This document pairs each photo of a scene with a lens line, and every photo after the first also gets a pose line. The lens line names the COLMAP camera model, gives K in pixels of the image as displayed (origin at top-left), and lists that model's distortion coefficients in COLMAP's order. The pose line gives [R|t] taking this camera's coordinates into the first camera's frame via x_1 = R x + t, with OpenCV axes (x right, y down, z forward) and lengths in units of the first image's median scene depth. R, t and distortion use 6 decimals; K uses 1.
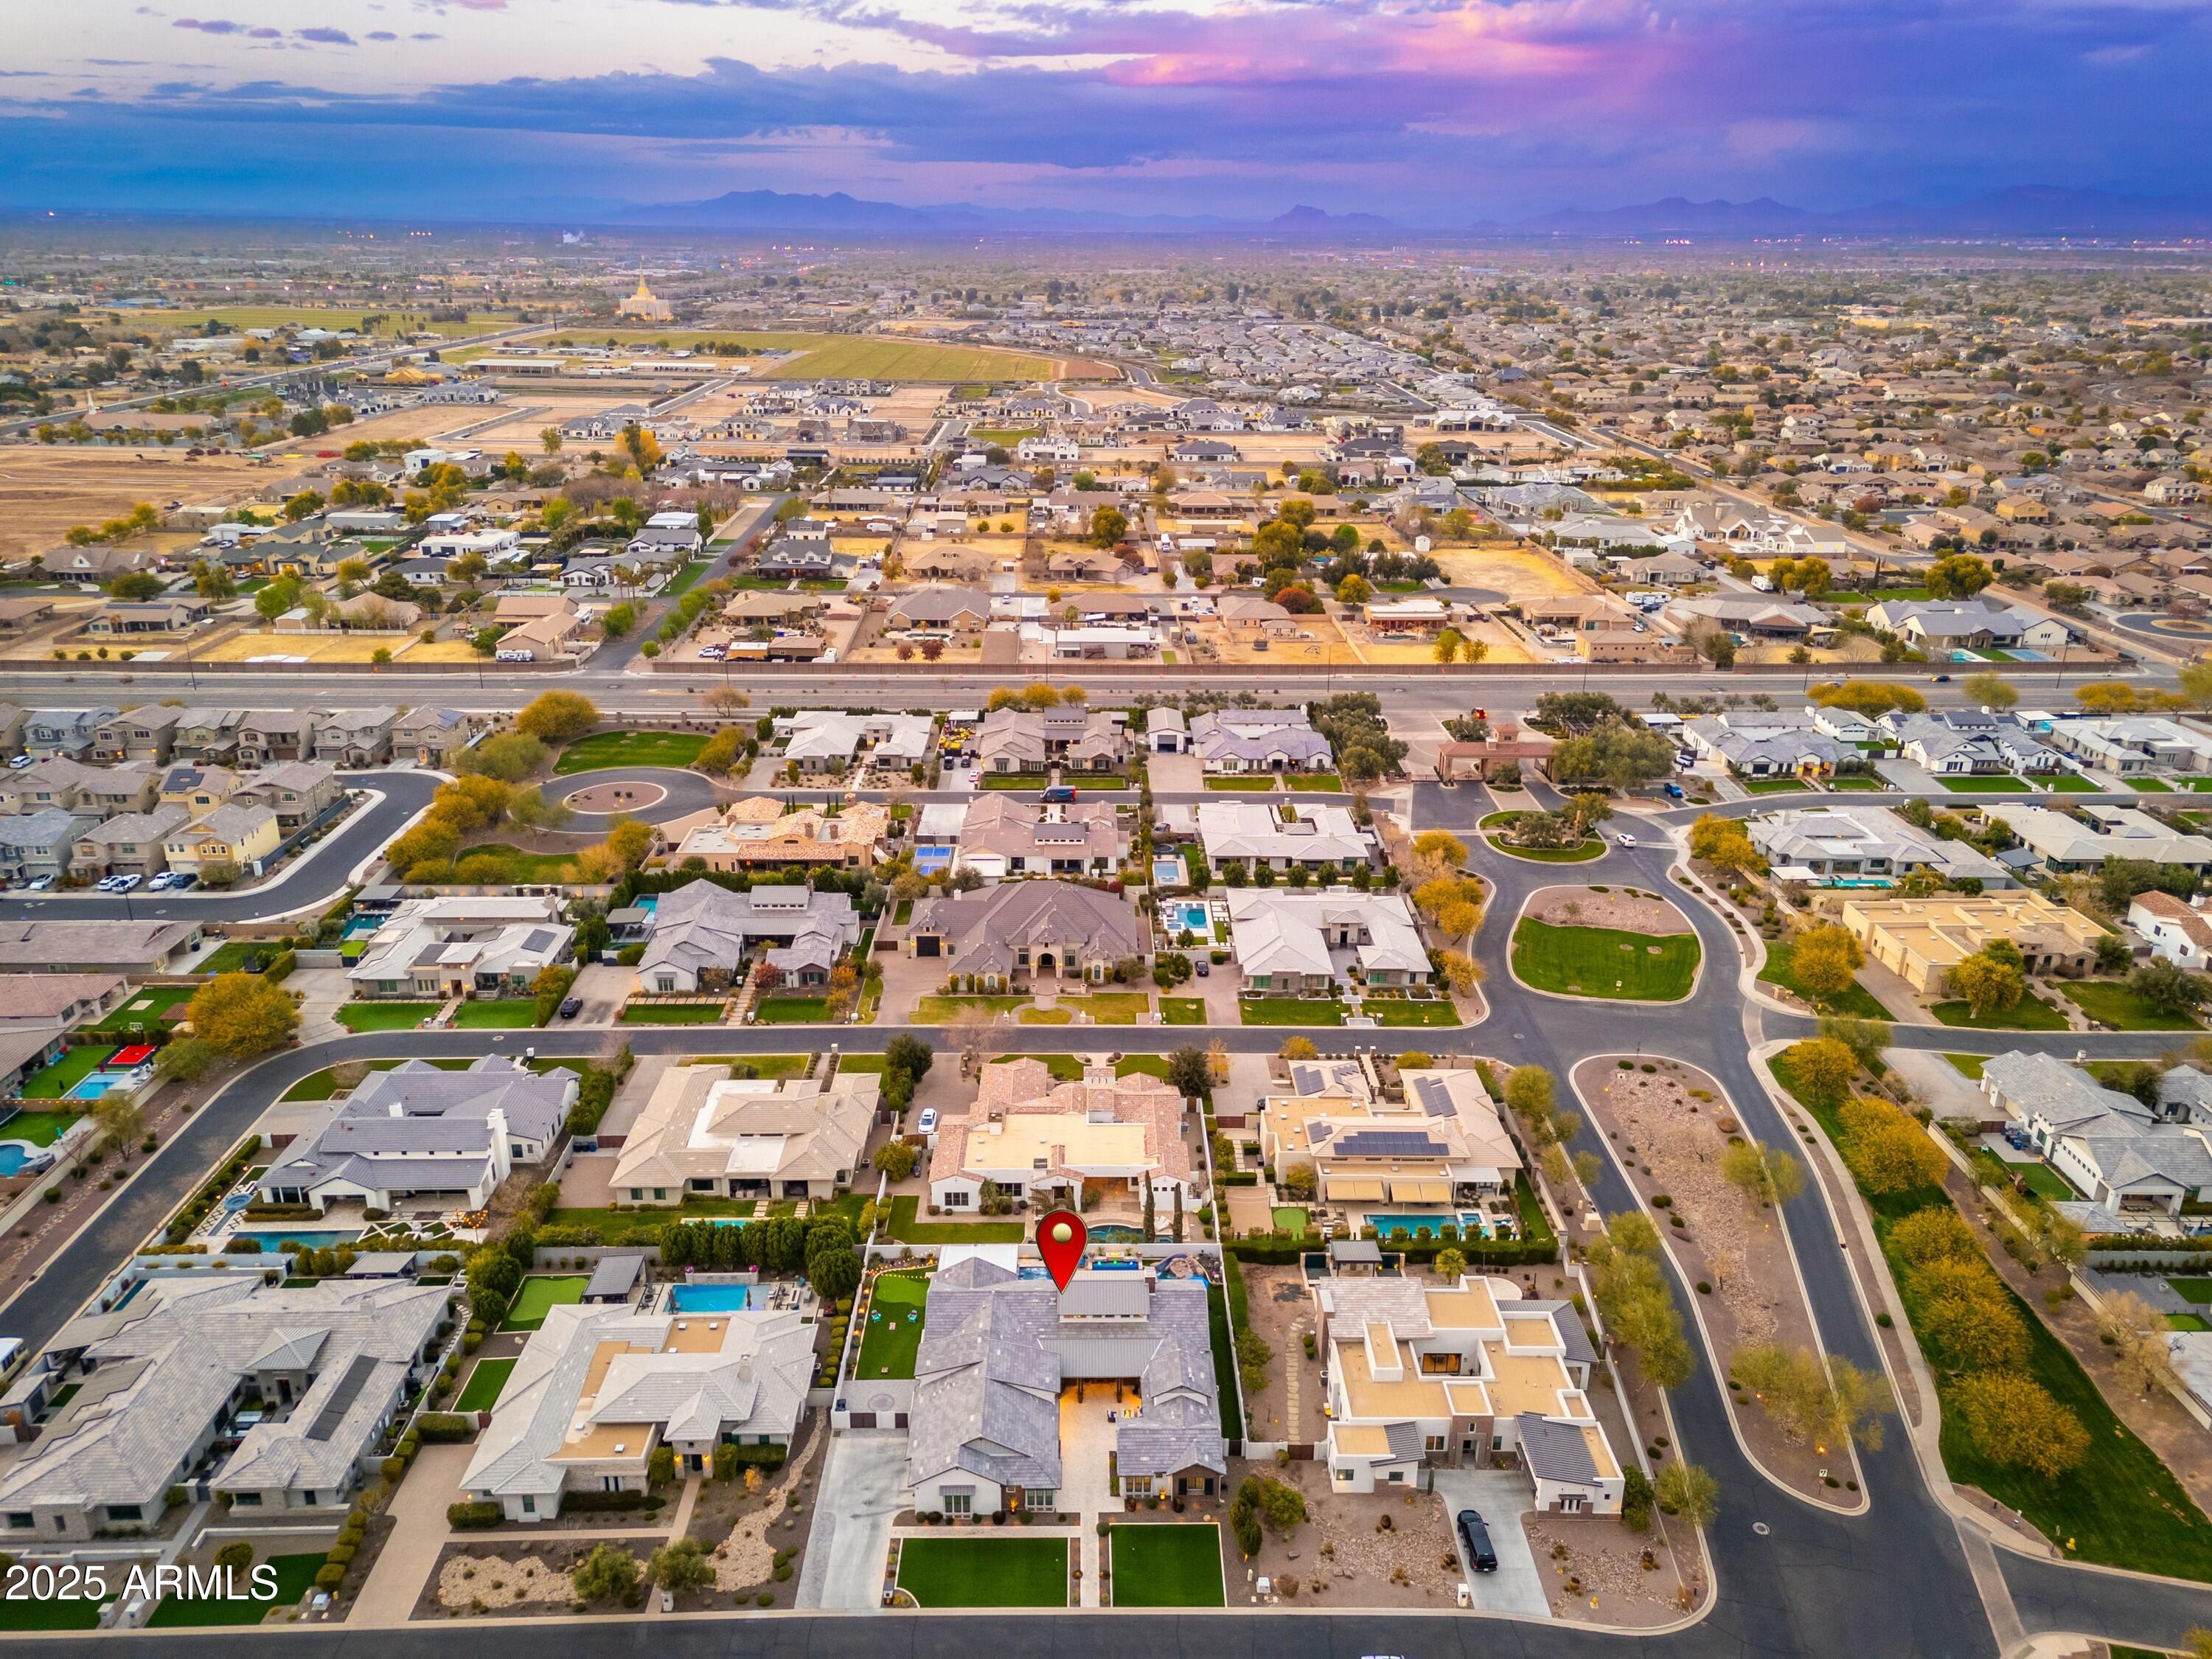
lens RADIAL K [[1624.2, 0, 1116.2], [0, 1624.2, 832.3], [0, 0, 1]] dist [0.057874, -0.007481]
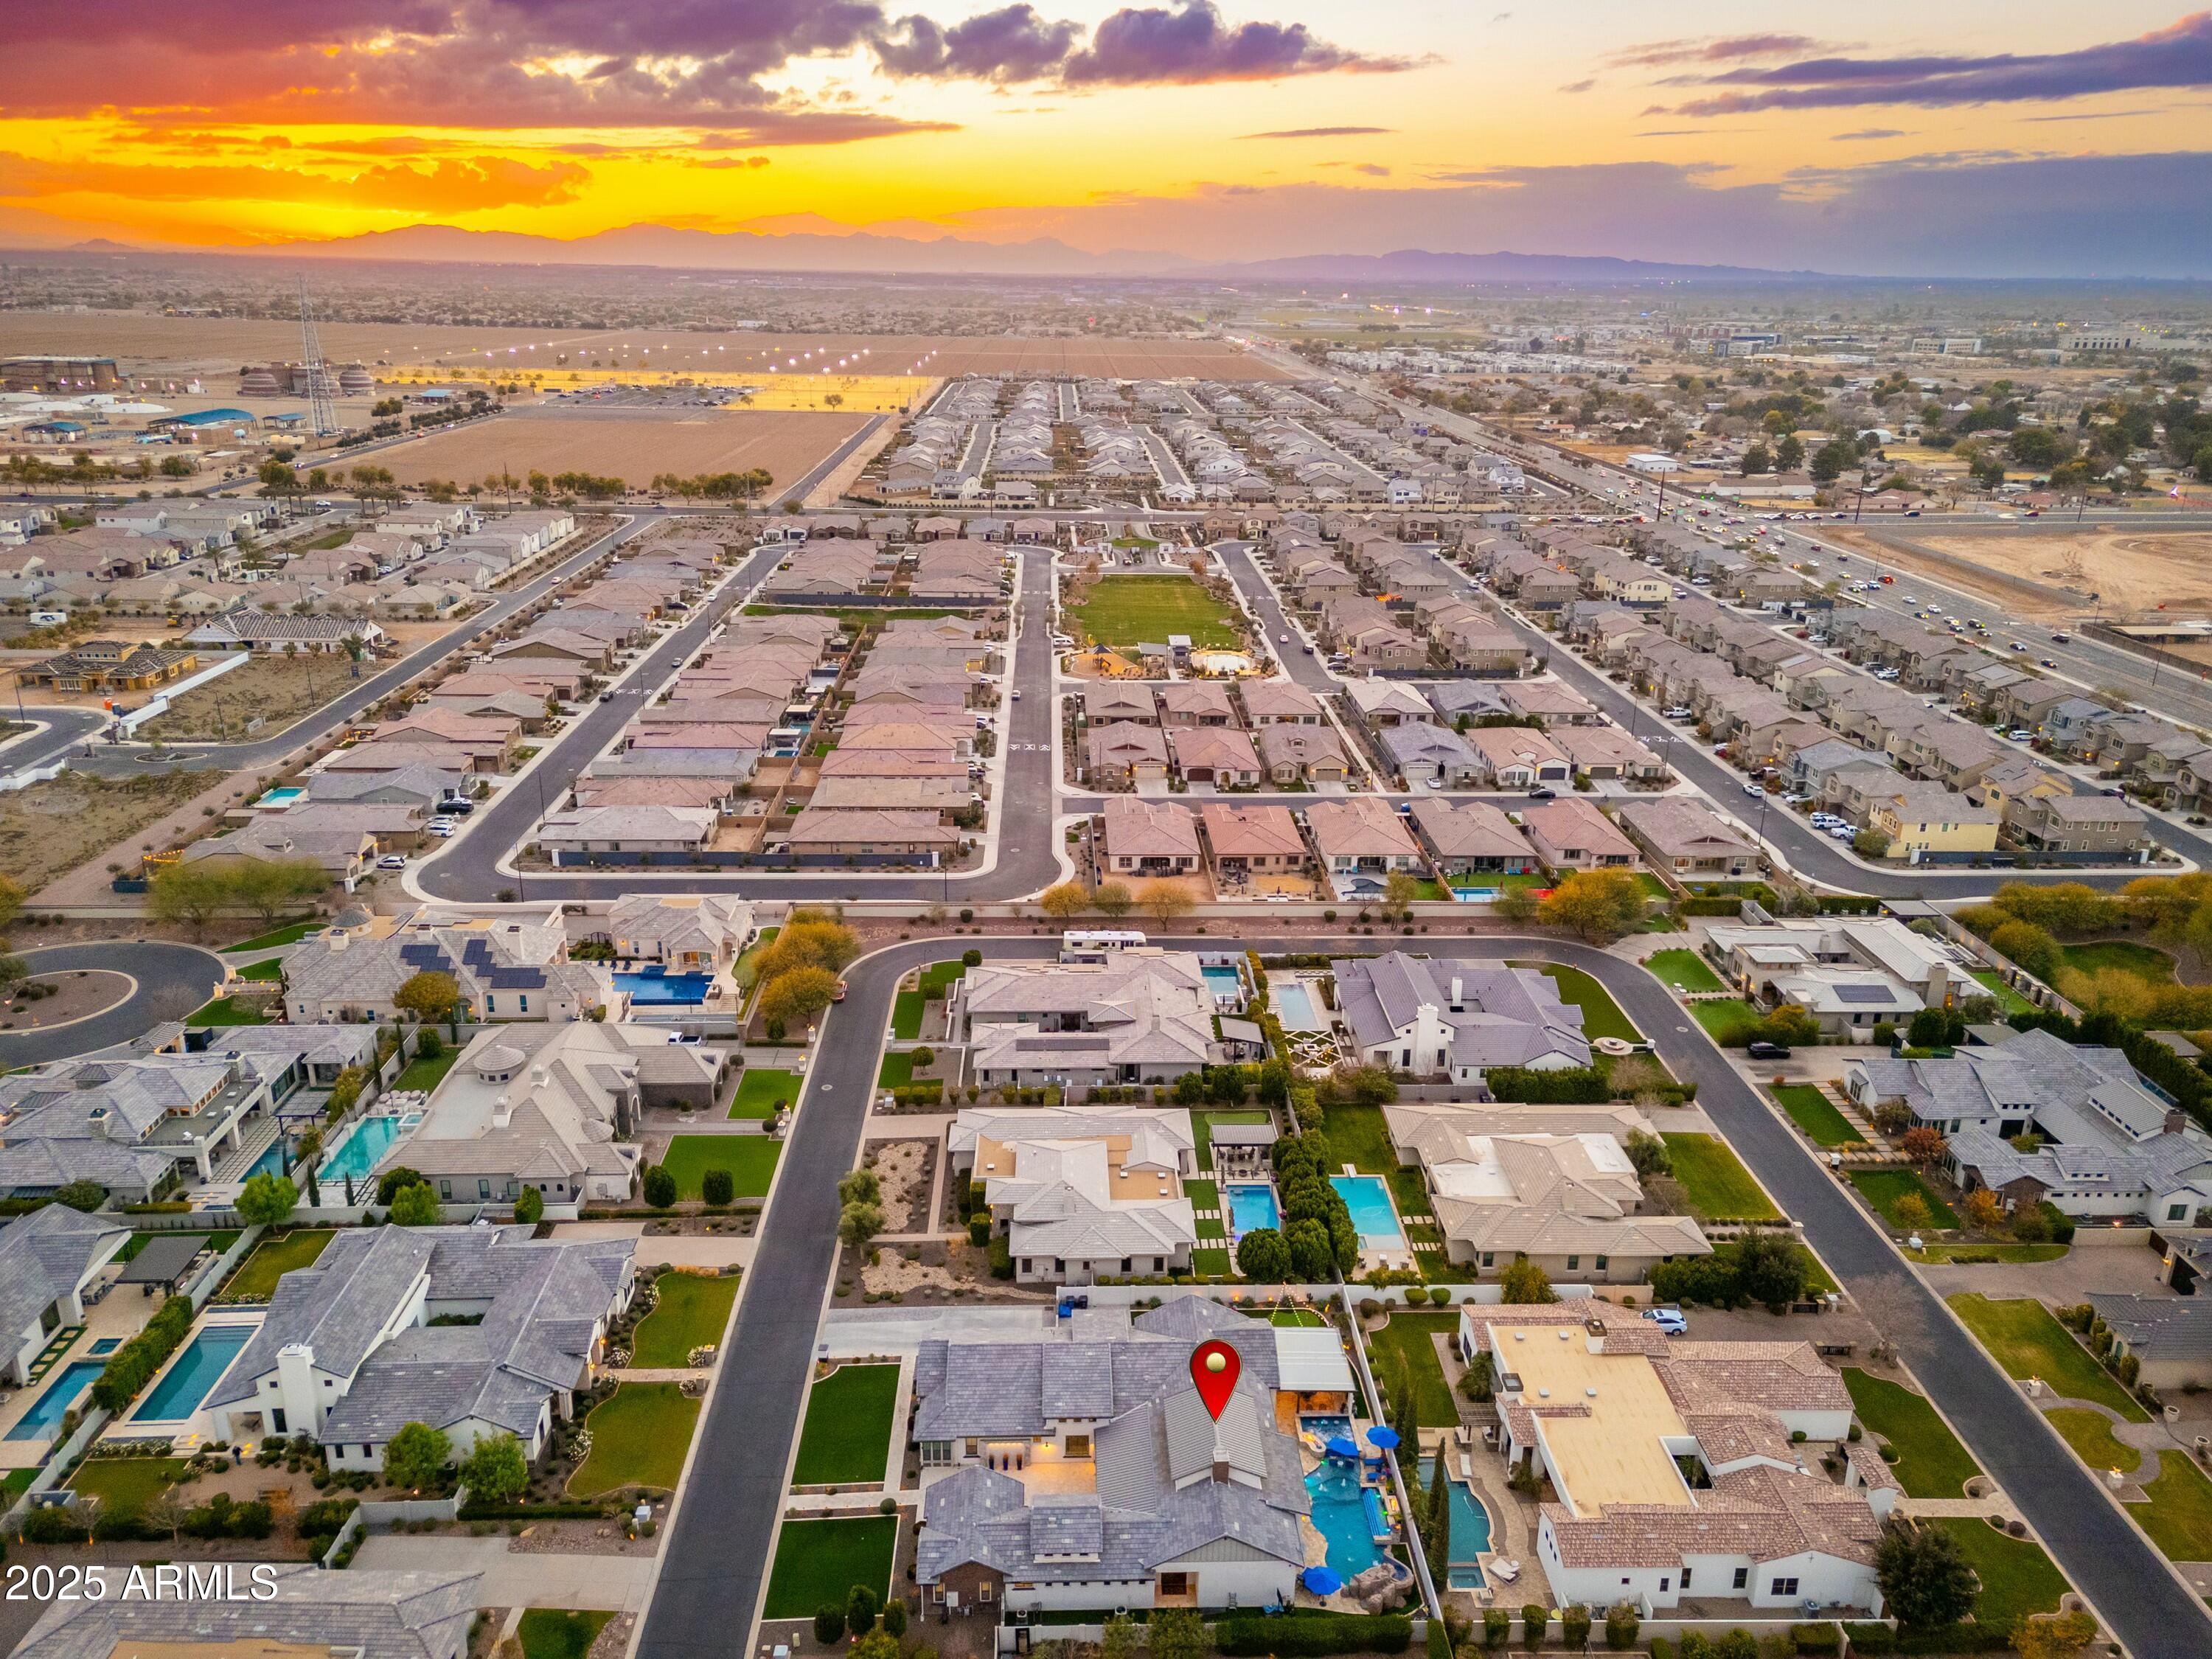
lens RADIAL K [[1624.2, 0, 1107.2], [0, 1624.2, 829.1], [0, 0, 1]] dist [0.057874, -0.007481]
pose [[0.009426, 0.313599, -0.949509, 0.556670], [-0.359450, 0.887144, 0.289433, -0.150702], [0.933117, 0.338573, 0.121085, 0.686757]]
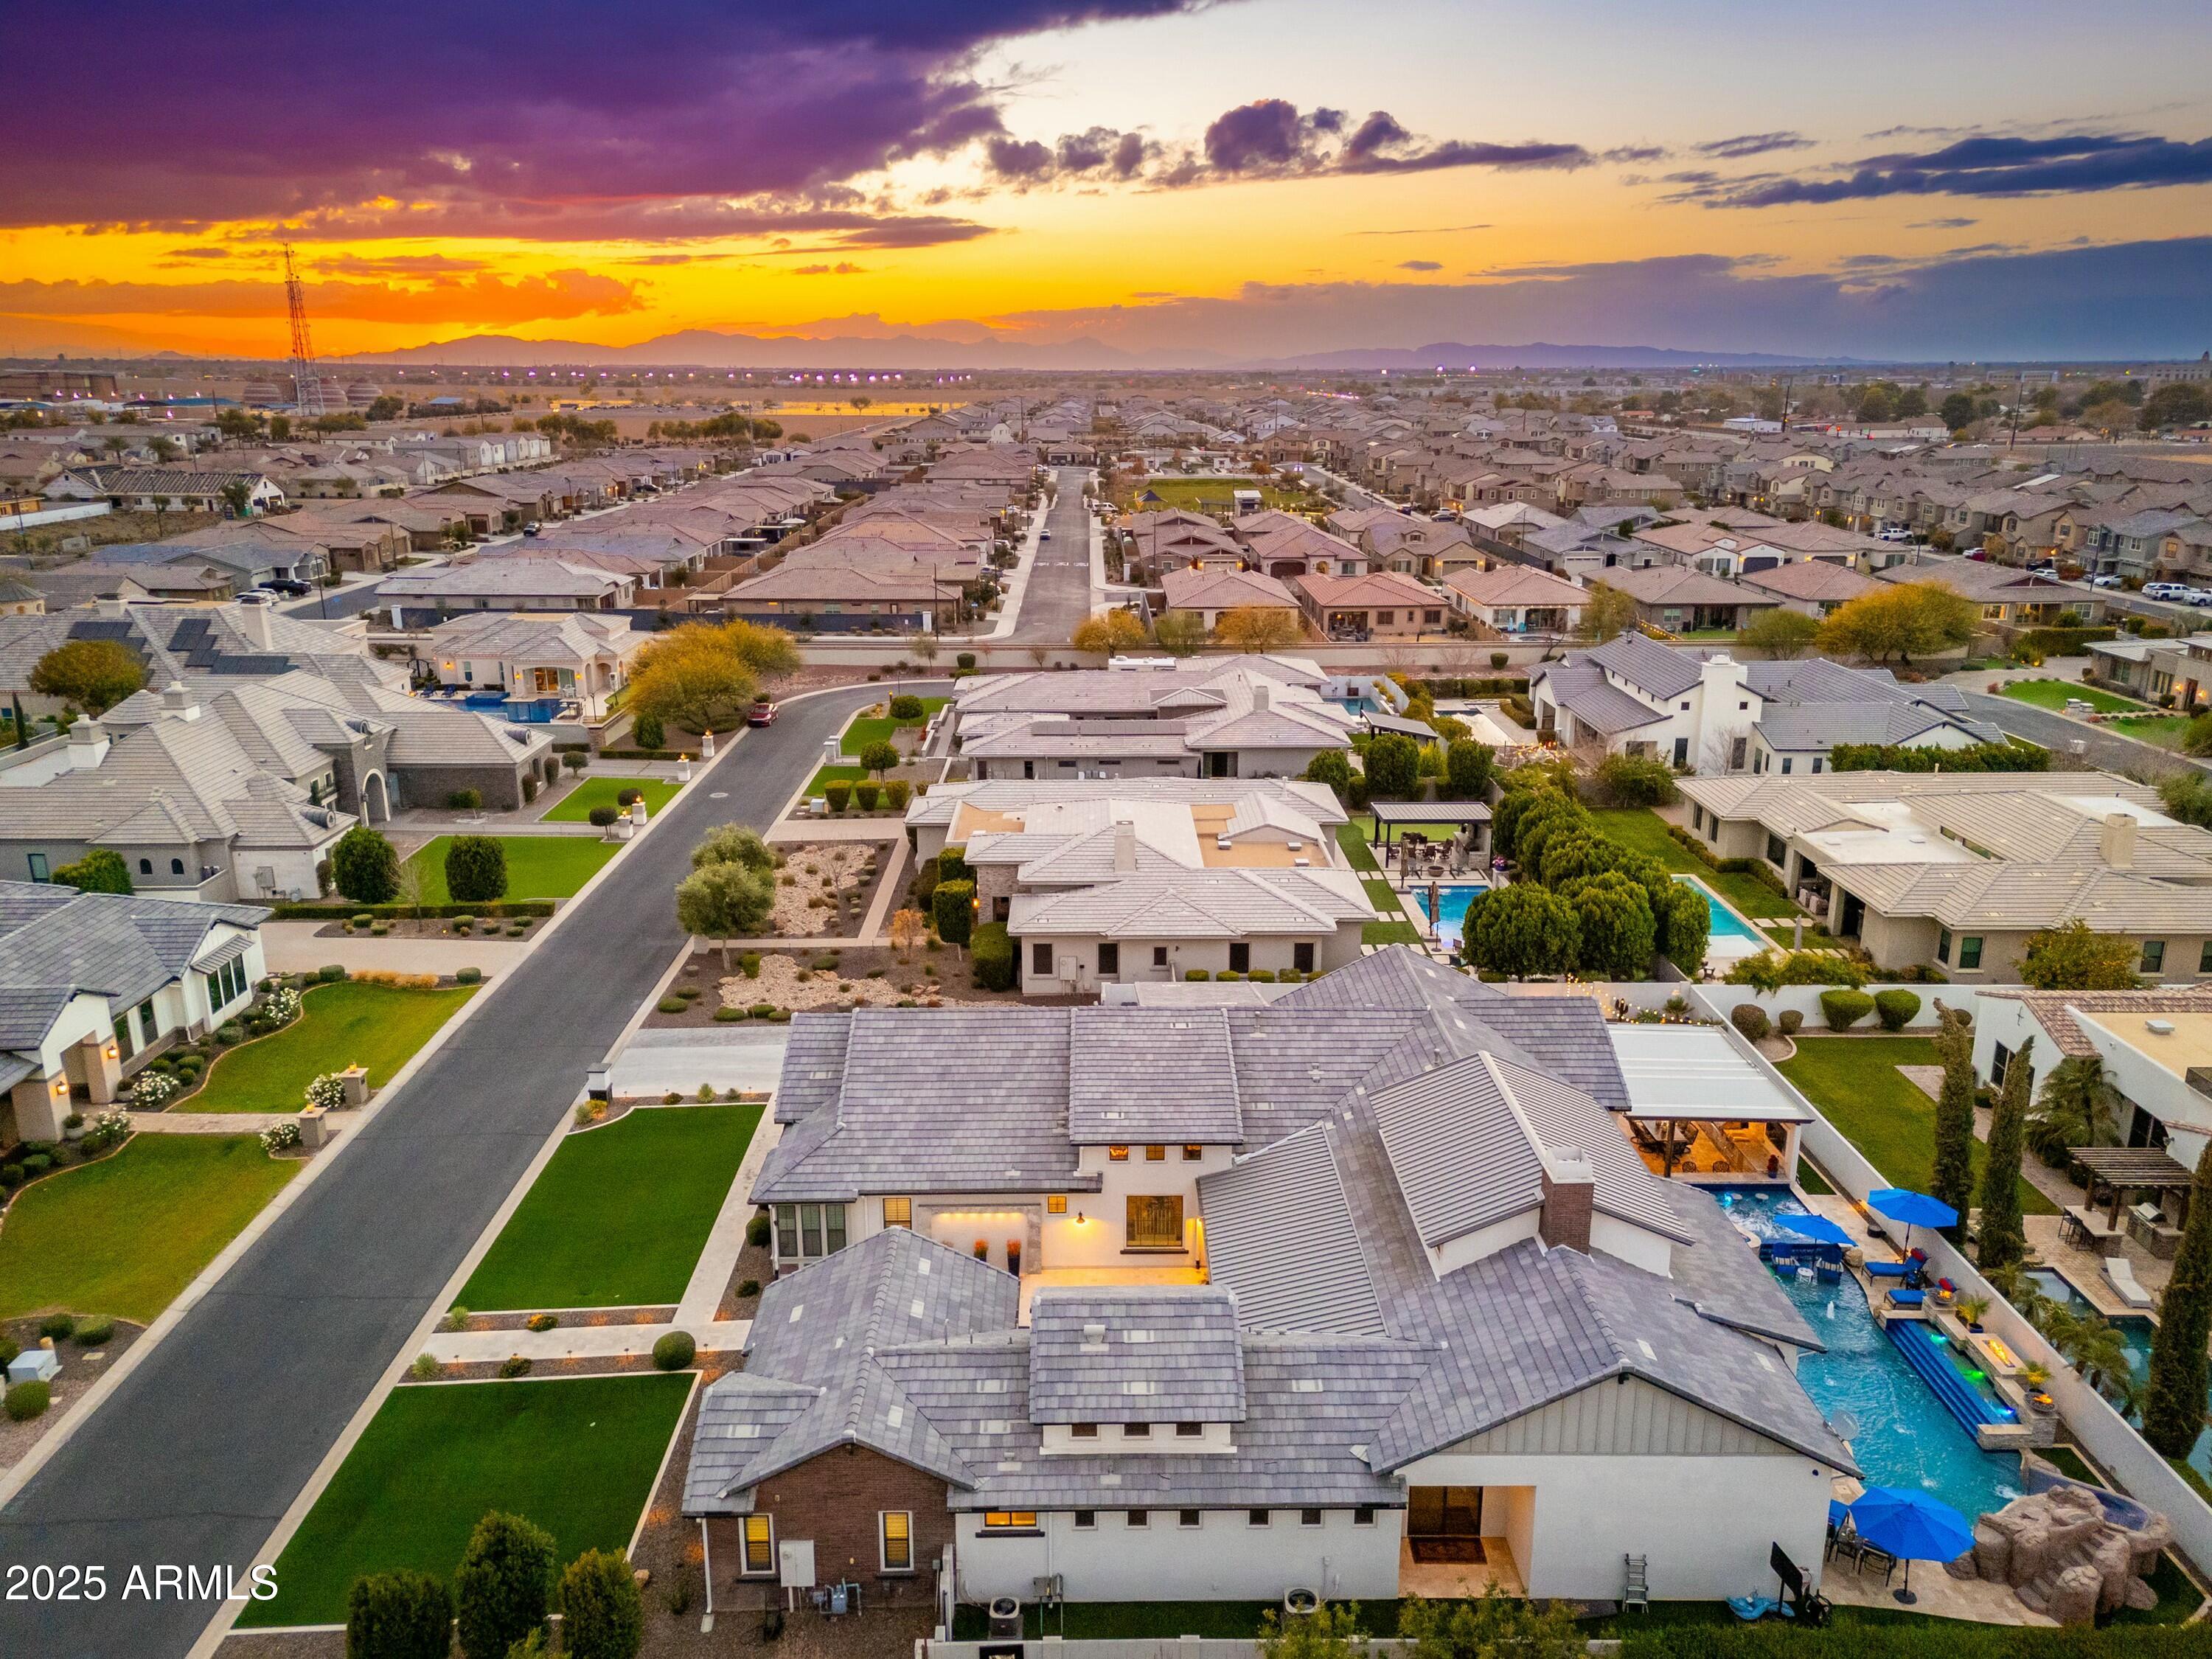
lens RADIAL K [[1624.2, 0, 1104.7], [0, 1624.2, 828.9], [0, 0, 1]] dist [0.057874, -0.007481]
pose [[-0.014735, 0.259388, -0.965661, 0.228073], [-0.344954, 0.905154, 0.248399, 0.164350], [0.938504, 0.336769, 0.076140, 0.797074]]
